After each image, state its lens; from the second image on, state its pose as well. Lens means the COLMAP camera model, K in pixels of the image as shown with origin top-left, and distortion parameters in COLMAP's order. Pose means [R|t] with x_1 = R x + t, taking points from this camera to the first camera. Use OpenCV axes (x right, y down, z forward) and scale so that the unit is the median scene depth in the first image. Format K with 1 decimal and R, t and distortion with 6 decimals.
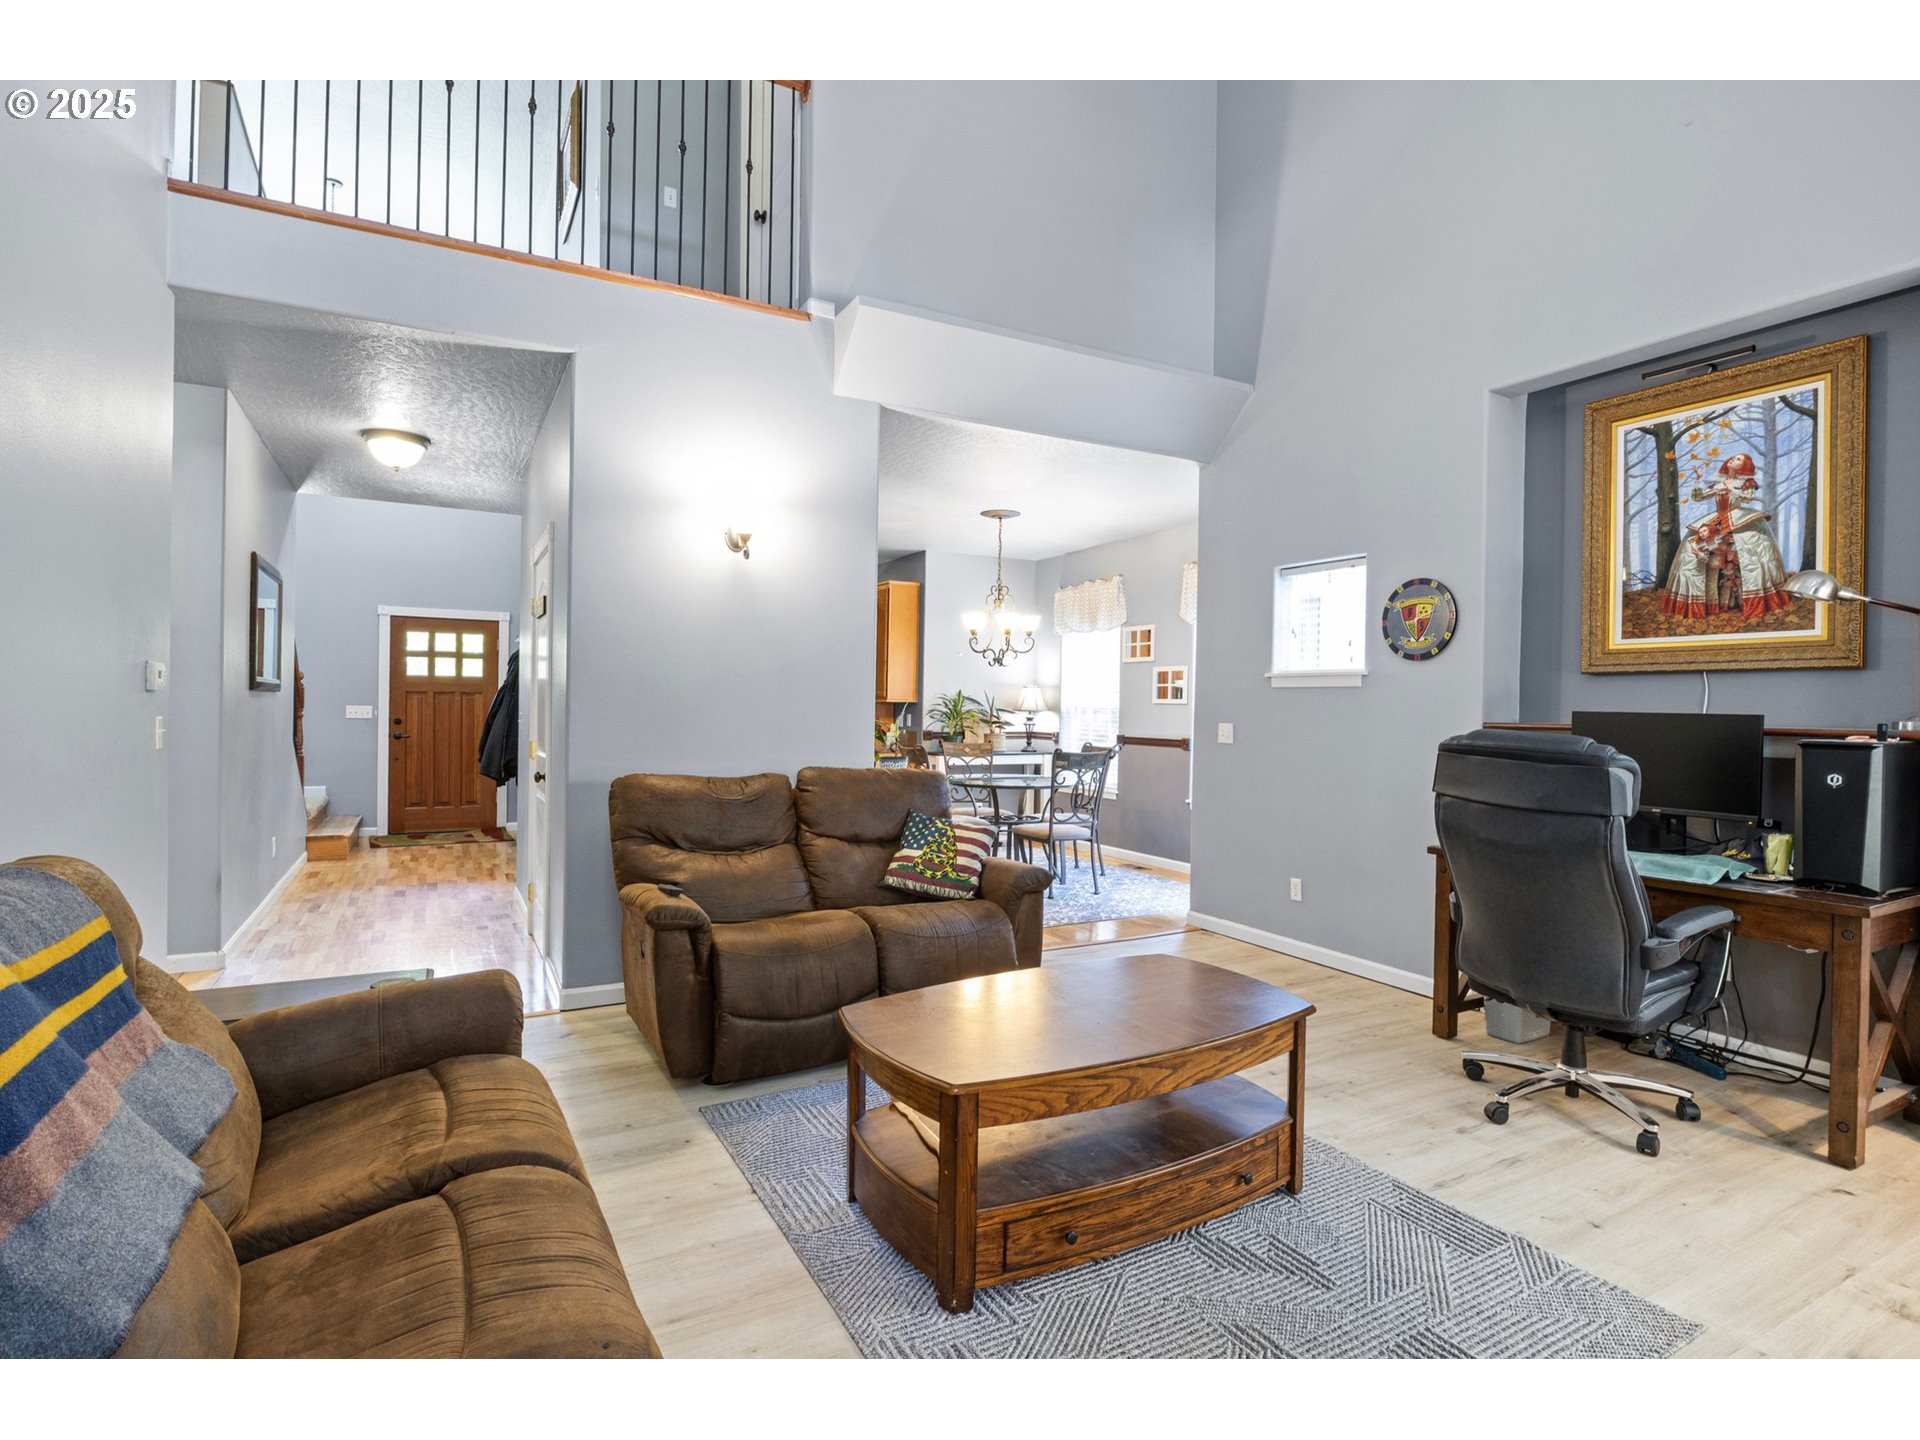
lens RADIAL K [[957.4, 0, 962.9], [0, 957.4, 707.6], [0, 0, 1]] dist [-0.003698, -0.000047]
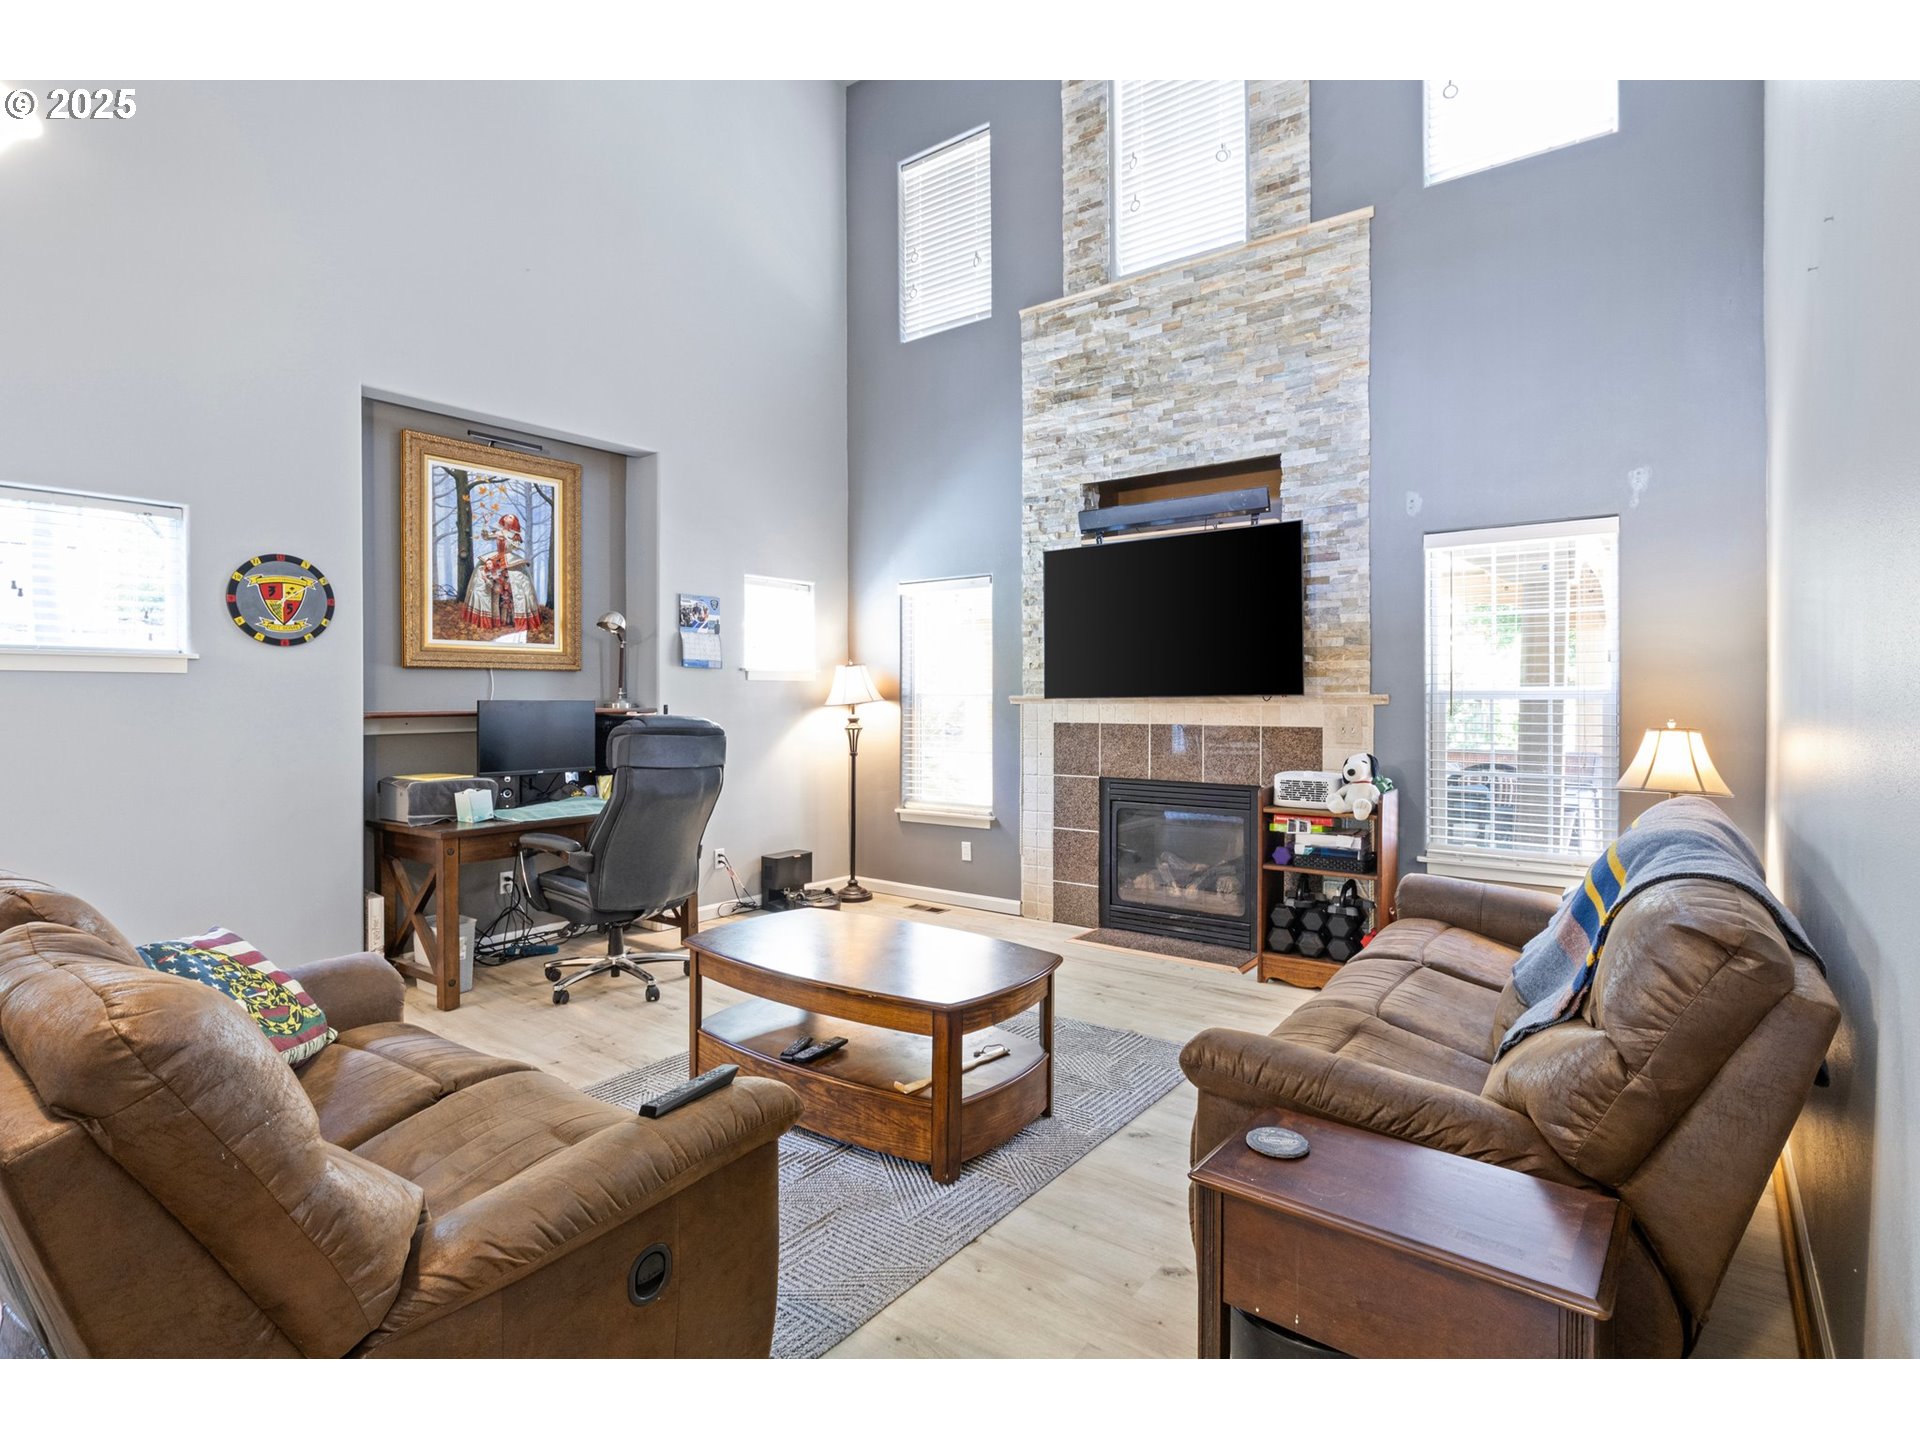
lens RADIAL K [[957.4, 0, 962.9], [0, 957.4, 707.6], [0, 0, 1]] dist [-0.003698, -0.000047]
pose [[-0.395911, -0.024595, 0.917959, -0.700818], [-0.003292, 0.999673, 0.025365, -0.019416], [-0.918283, 0.007021, -0.395863, 0.901460]]
